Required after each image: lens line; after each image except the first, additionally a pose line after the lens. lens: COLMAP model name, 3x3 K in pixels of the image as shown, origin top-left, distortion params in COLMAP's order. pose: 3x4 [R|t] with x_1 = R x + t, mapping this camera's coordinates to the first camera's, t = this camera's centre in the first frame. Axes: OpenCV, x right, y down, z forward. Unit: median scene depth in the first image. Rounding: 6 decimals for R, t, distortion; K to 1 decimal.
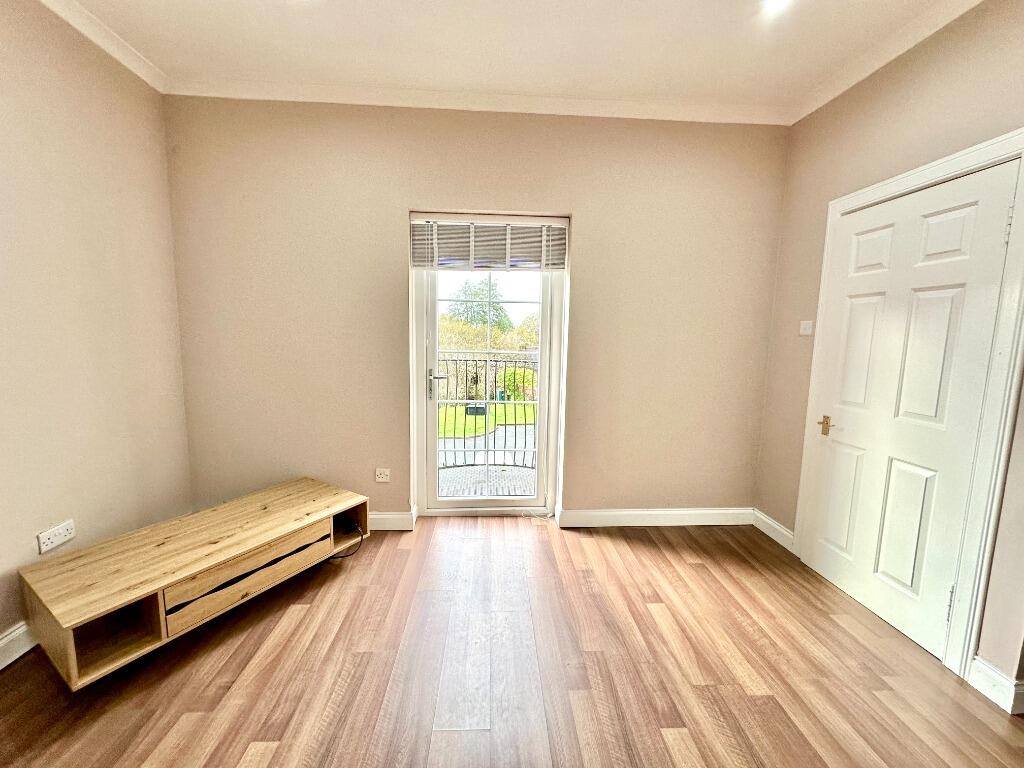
lens RADIAL K [[408.0, 0, 510.7], [0, 408.0, 384.6], [0, 0, 1]] dist [0.002642, -0.000676]
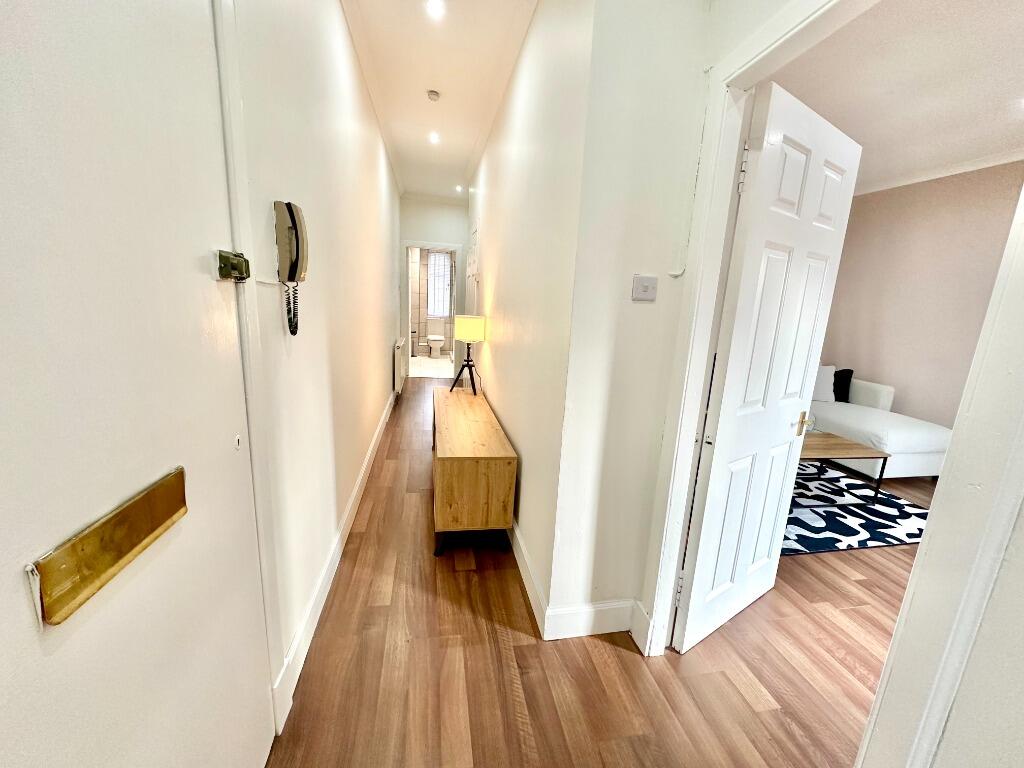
lens RADIAL K [[408.0, 0, 512.8], [0, 408.0, 387.1], [0, 0, 1]] dist [0.002642, -0.000676]
pose [[-0.986791, -0.040795, -0.156778, 1.552269], [-0.088850, 0.945521, 0.313203, -0.158234], [0.135460, 0.322995, -0.936656, 1.613703]]
